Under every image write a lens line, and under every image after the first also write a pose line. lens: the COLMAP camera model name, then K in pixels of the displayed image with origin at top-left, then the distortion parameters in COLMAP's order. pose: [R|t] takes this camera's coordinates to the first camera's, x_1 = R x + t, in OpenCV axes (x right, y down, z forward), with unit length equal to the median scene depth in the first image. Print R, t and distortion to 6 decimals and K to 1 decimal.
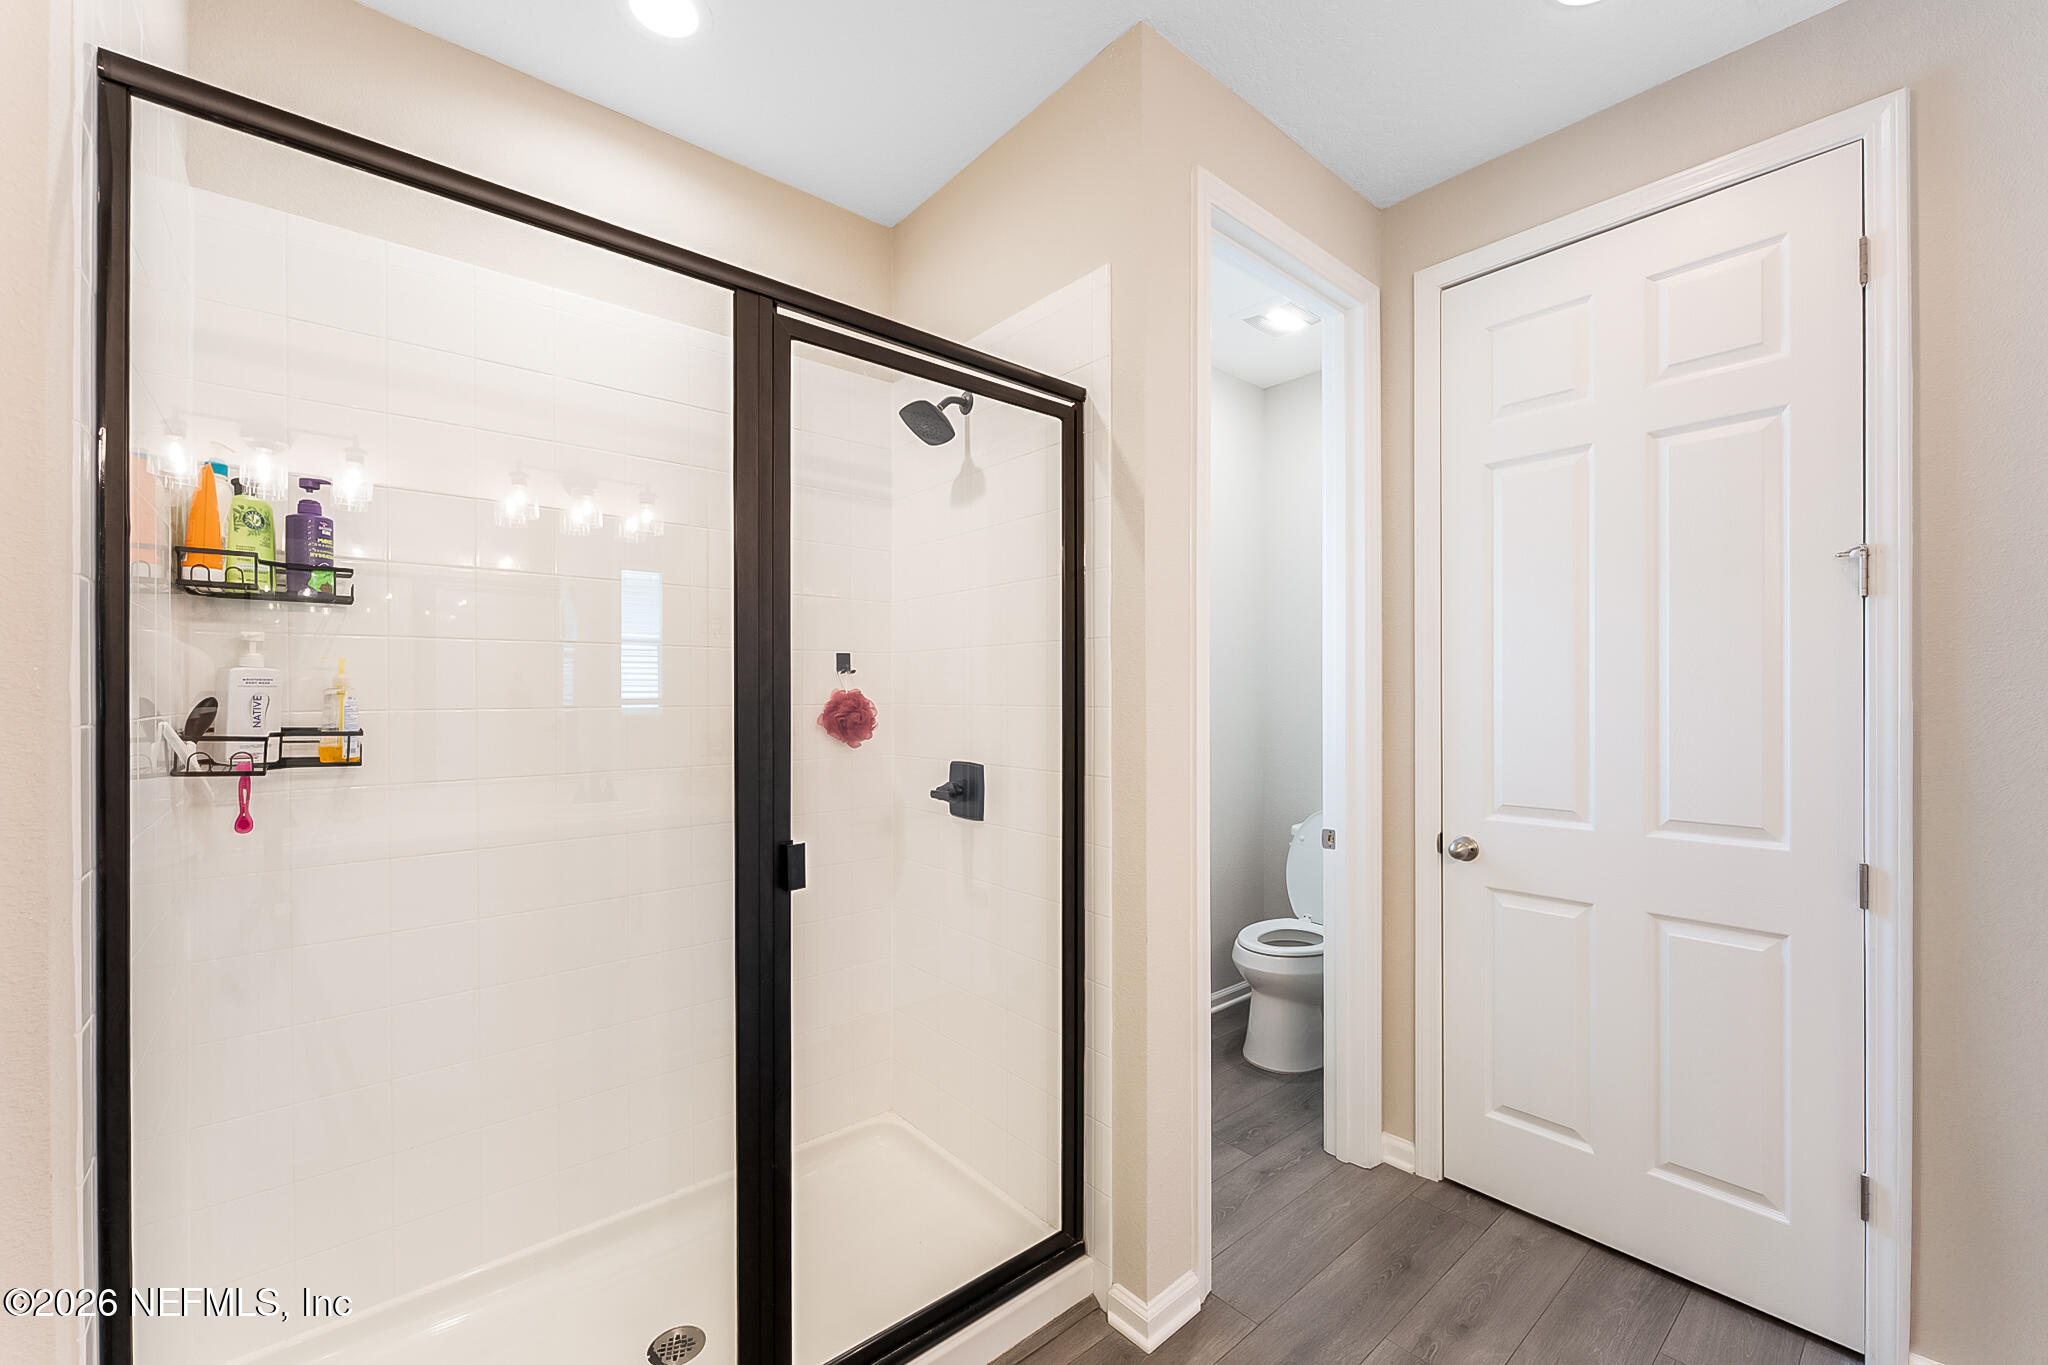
lens RADIAL K [[828.6, 0, 1023.5], [0, 828.6, 696.0], [0, 0, 1]] dist [0.000267, 0.000007]
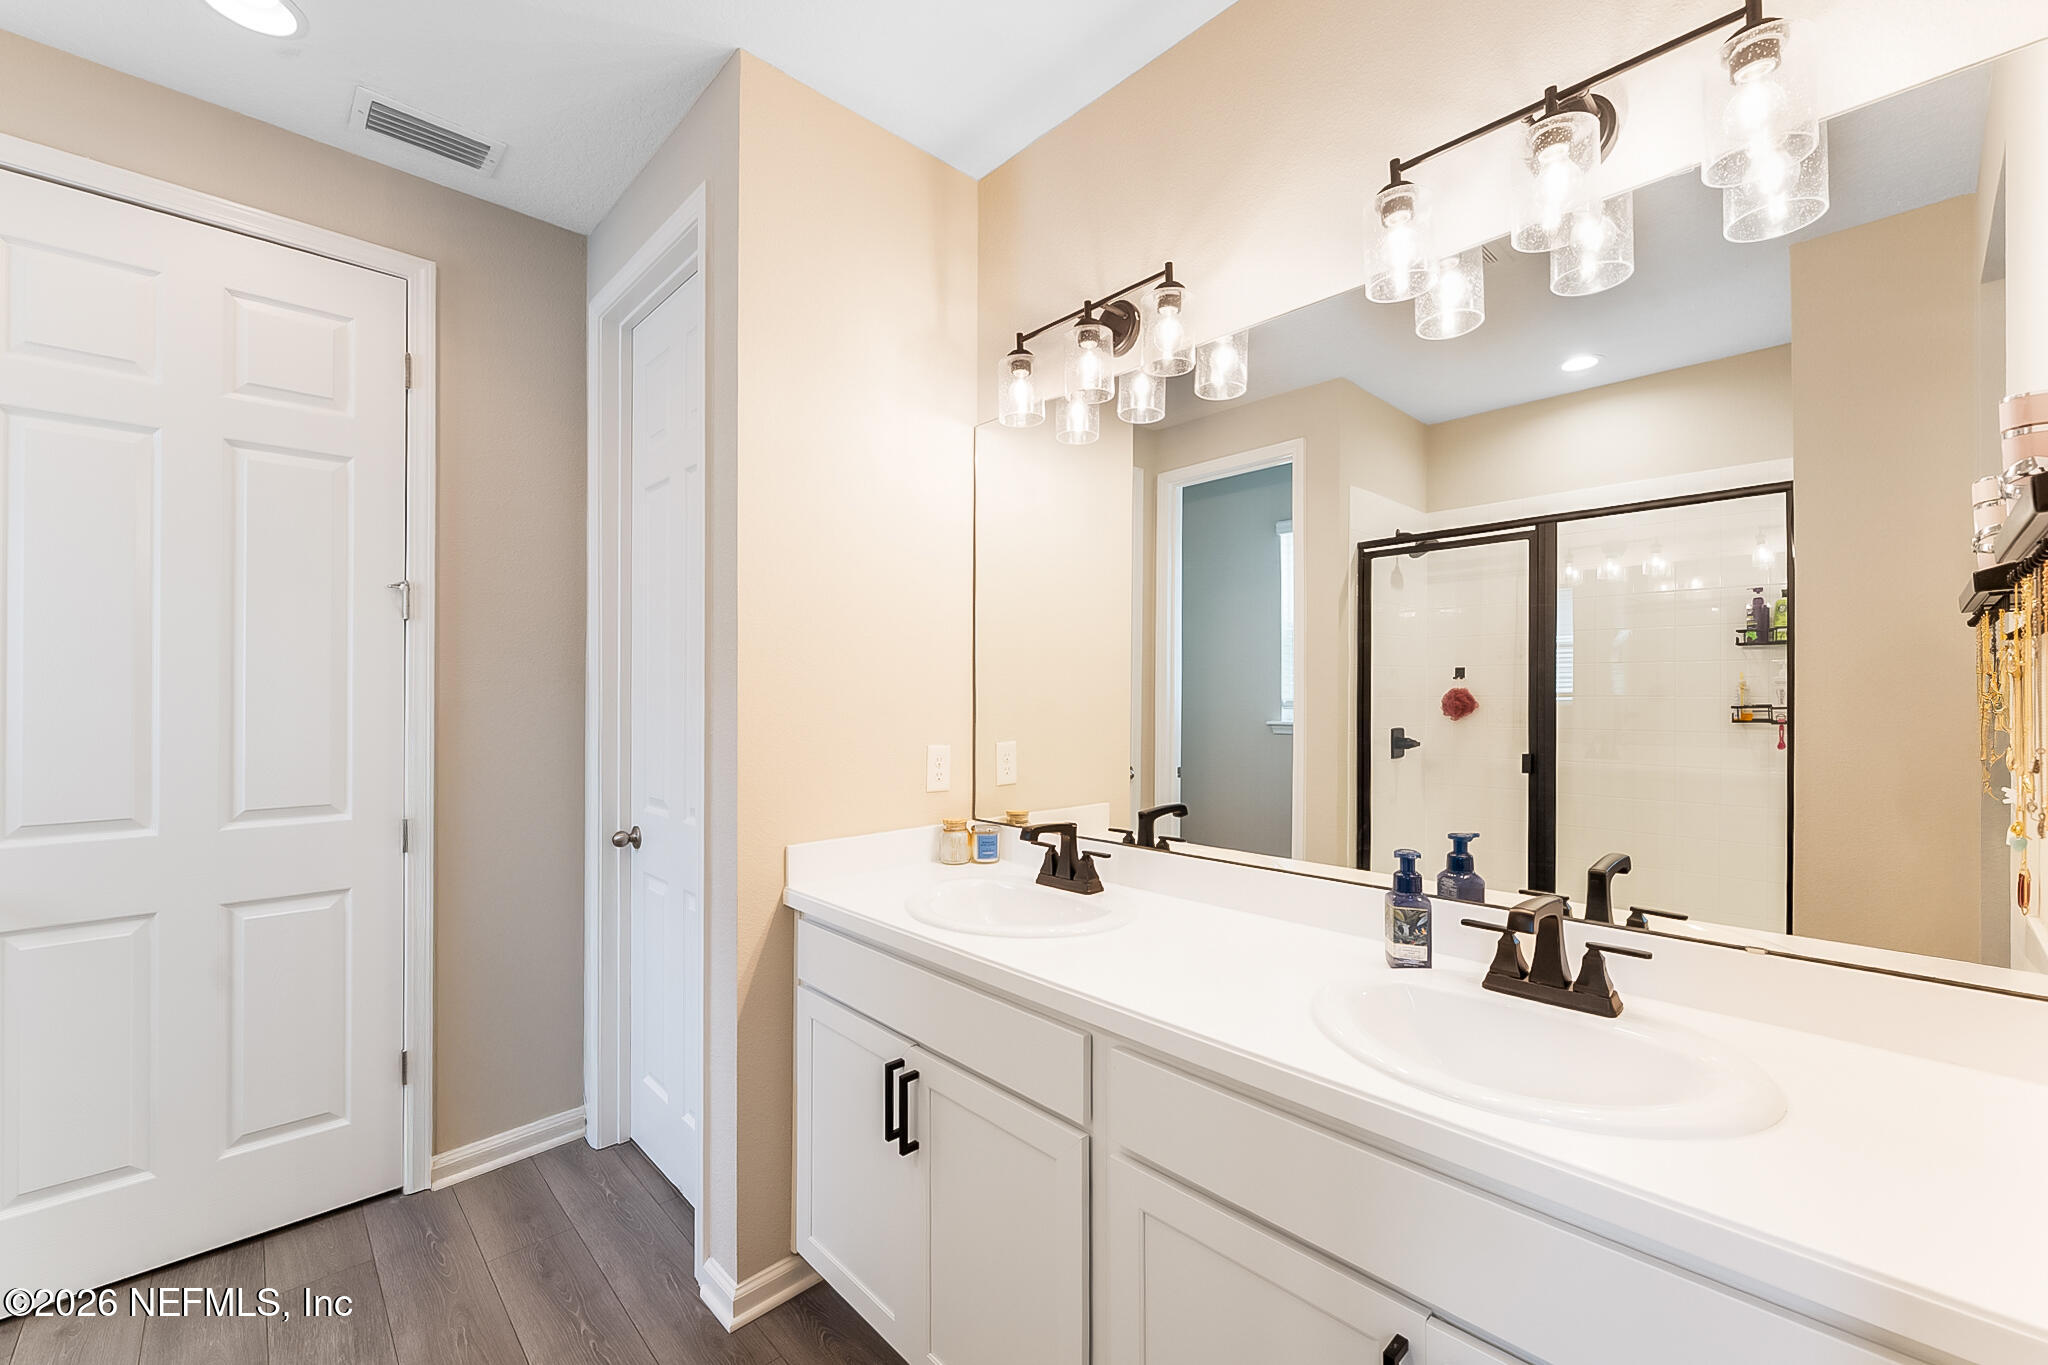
lens RADIAL K [[828.6, 0, 1023.1], [0, 828.6, 688.0], [0, 0, 1]] dist [0.000267, 0.000007]
pose [[-0.048153, 0.006398, 0.998819, -0.338218], [0.000513, 0.999980, -0.006381, 0.000159], [-0.998840, 0.000205, -0.048155, 0.059604]]
